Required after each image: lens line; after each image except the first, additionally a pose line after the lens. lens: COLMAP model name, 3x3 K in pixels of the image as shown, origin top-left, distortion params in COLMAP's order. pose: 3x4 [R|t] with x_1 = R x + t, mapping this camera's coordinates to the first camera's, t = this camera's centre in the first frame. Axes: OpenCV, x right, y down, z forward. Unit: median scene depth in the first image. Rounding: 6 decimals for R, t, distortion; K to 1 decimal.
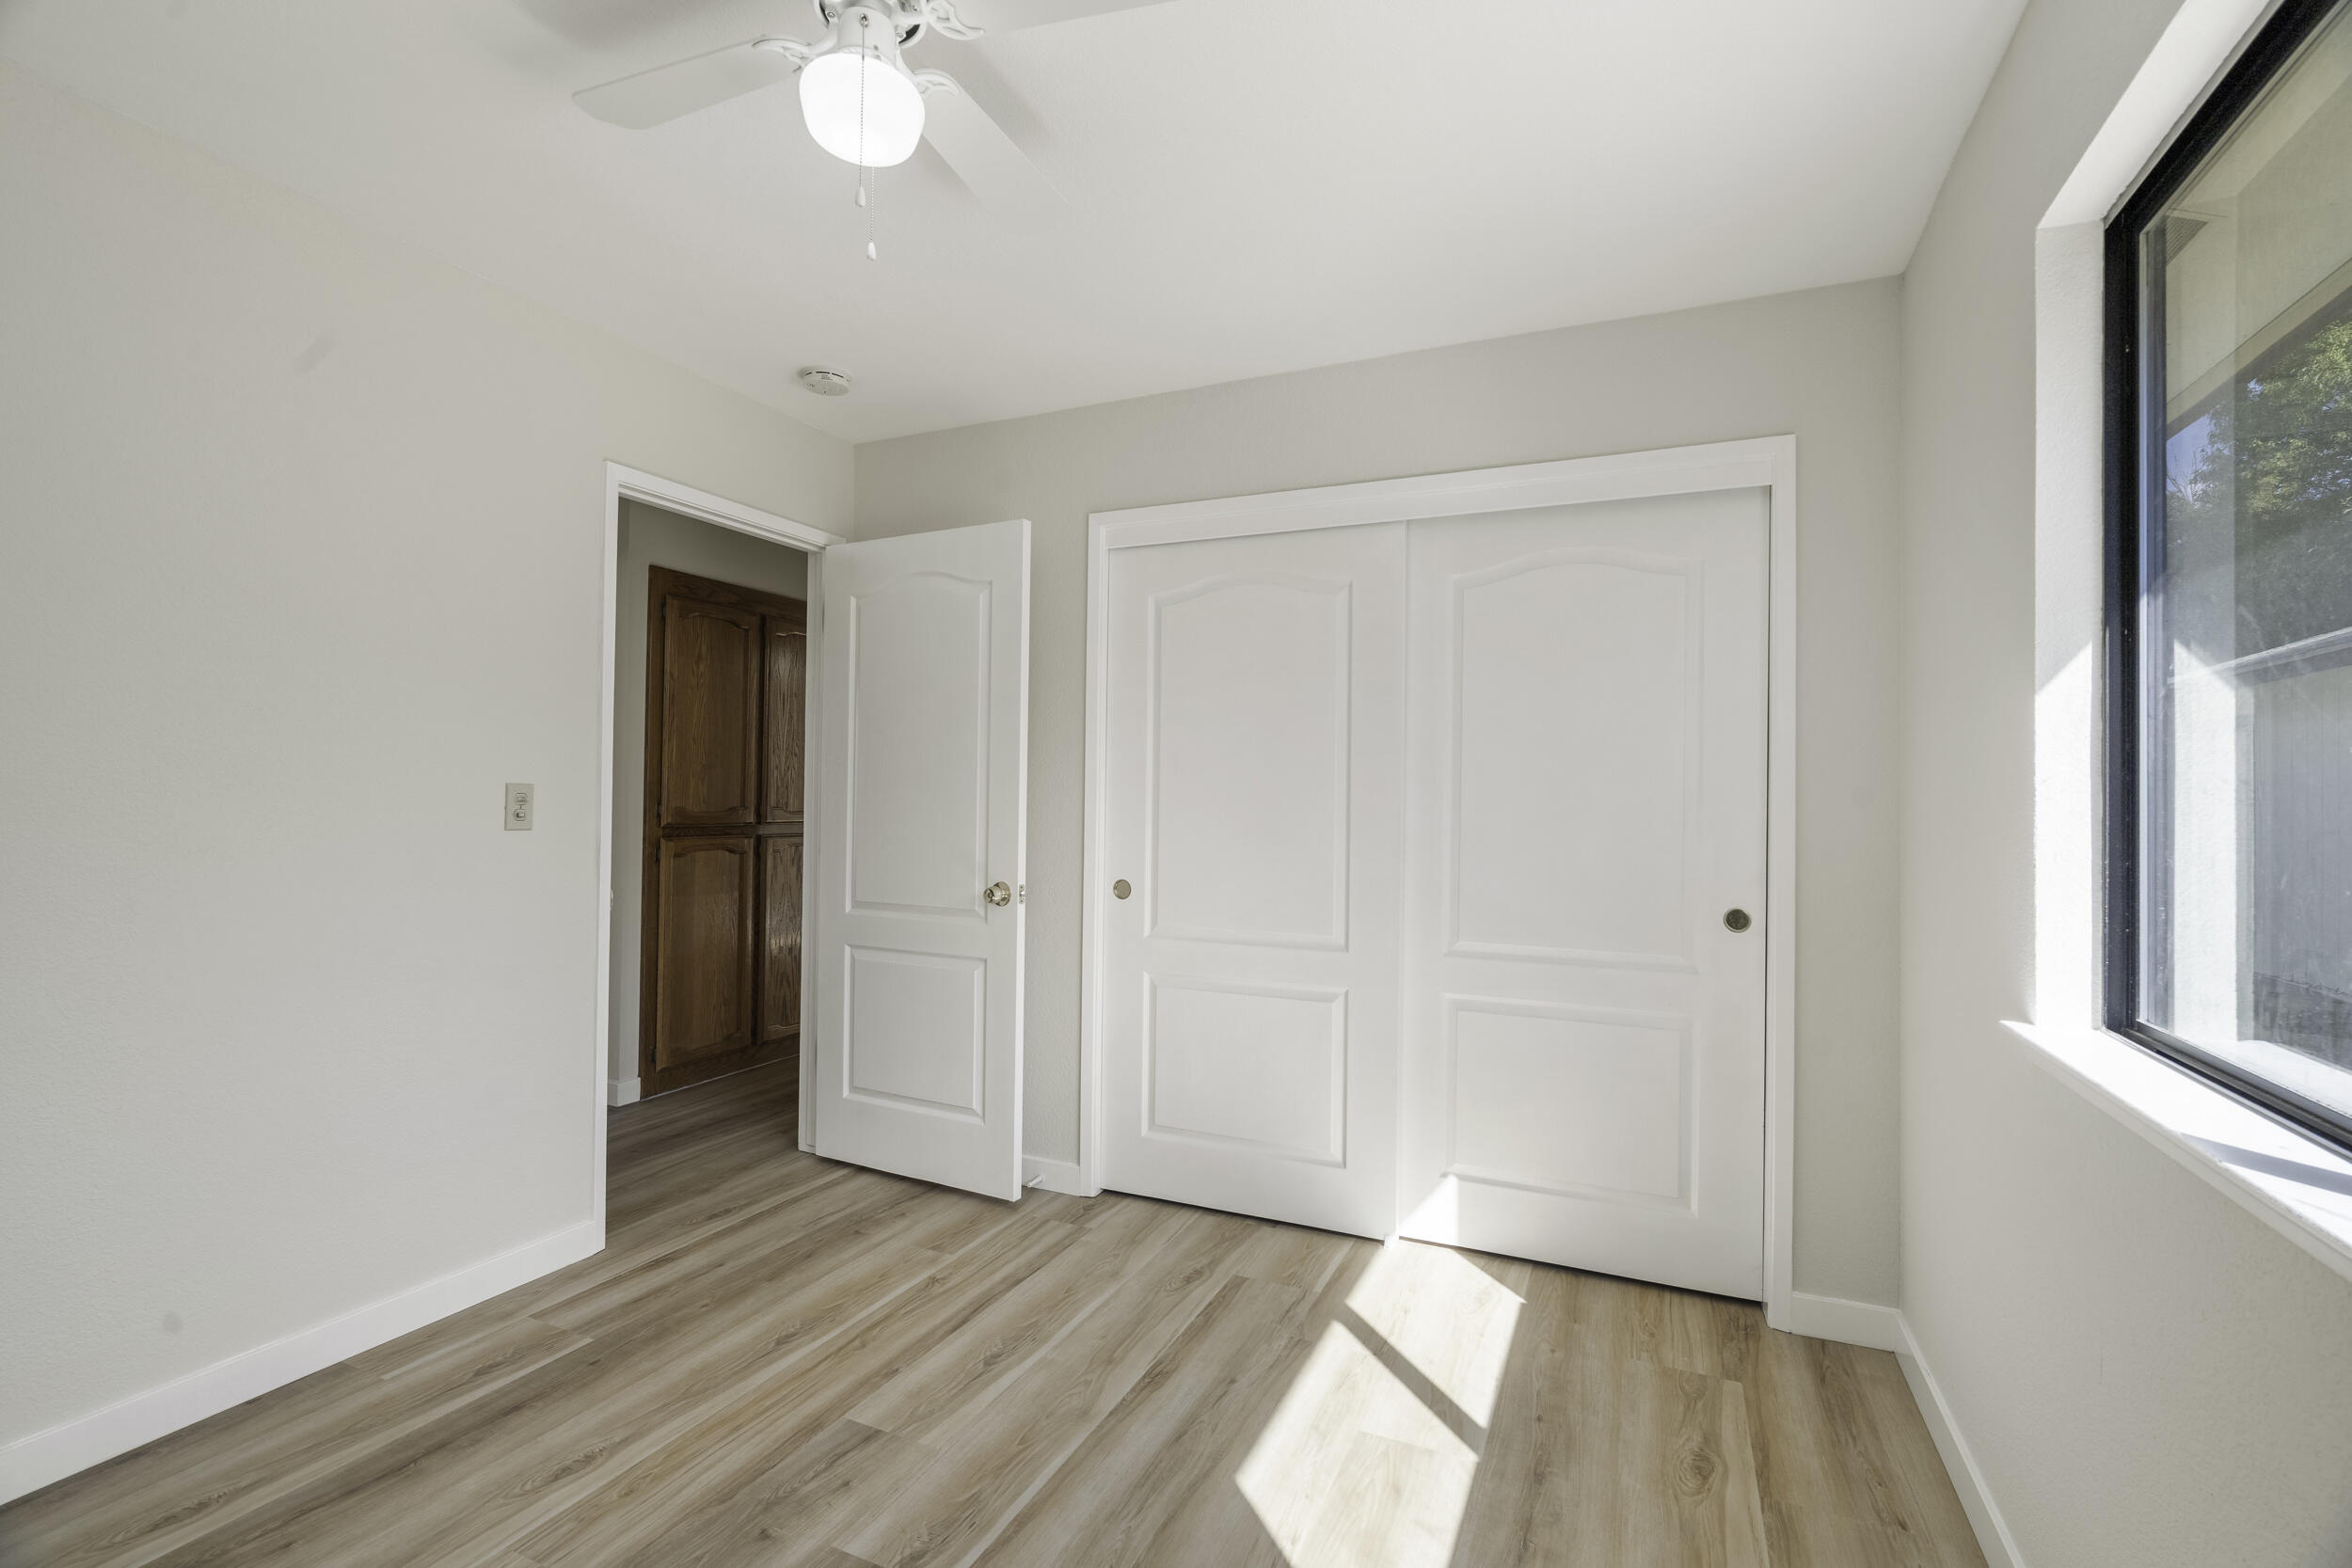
lens RADIAL K [[1050.5, 0, 1181.0], [0, 1050.5, 789.8], [0, 0, 1]] dist [-0.019767, 0.000201]
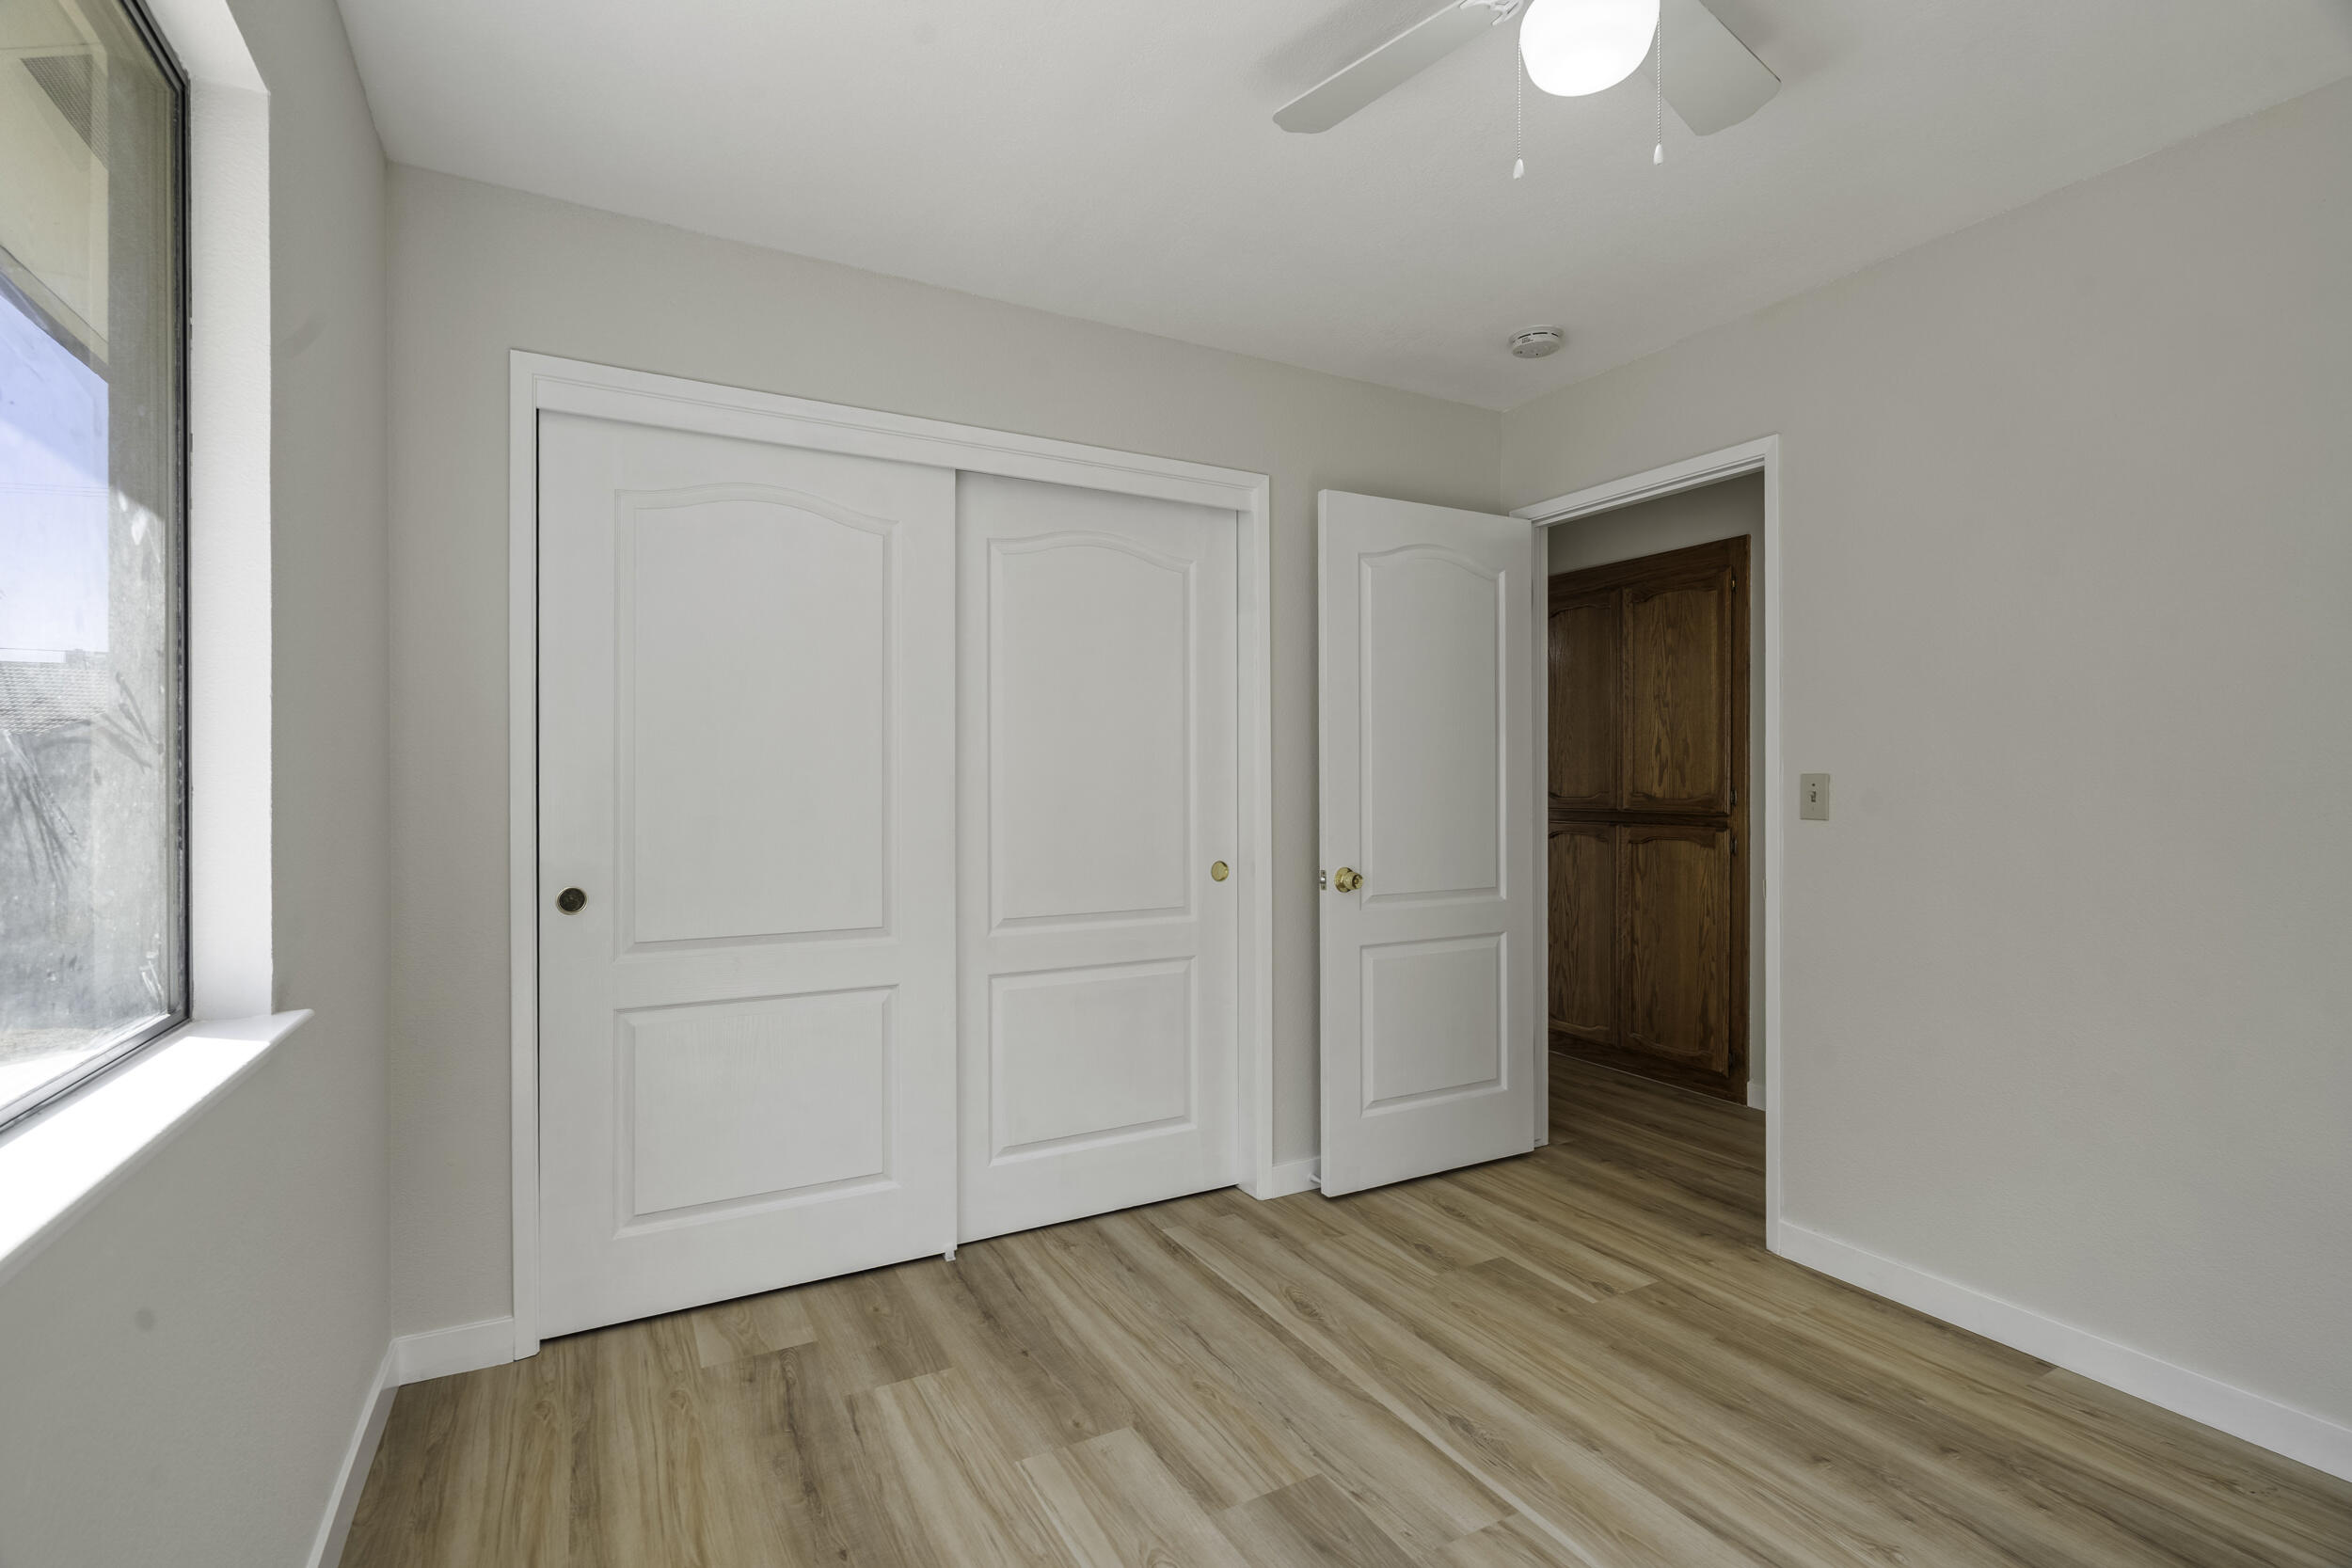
lens RADIAL K [[1050.5, 0, 1181.0], [0, 1050.5, 789.8], [0, 0, 1]] dist [-0.019767, 0.000201]
pose [[-0.593445, -0.003419, -0.804867, 0.684690], [0.008992, 0.999900, -0.010877, 0.028411], [0.804824, -0.013692, -0.593355, 1.389825]]
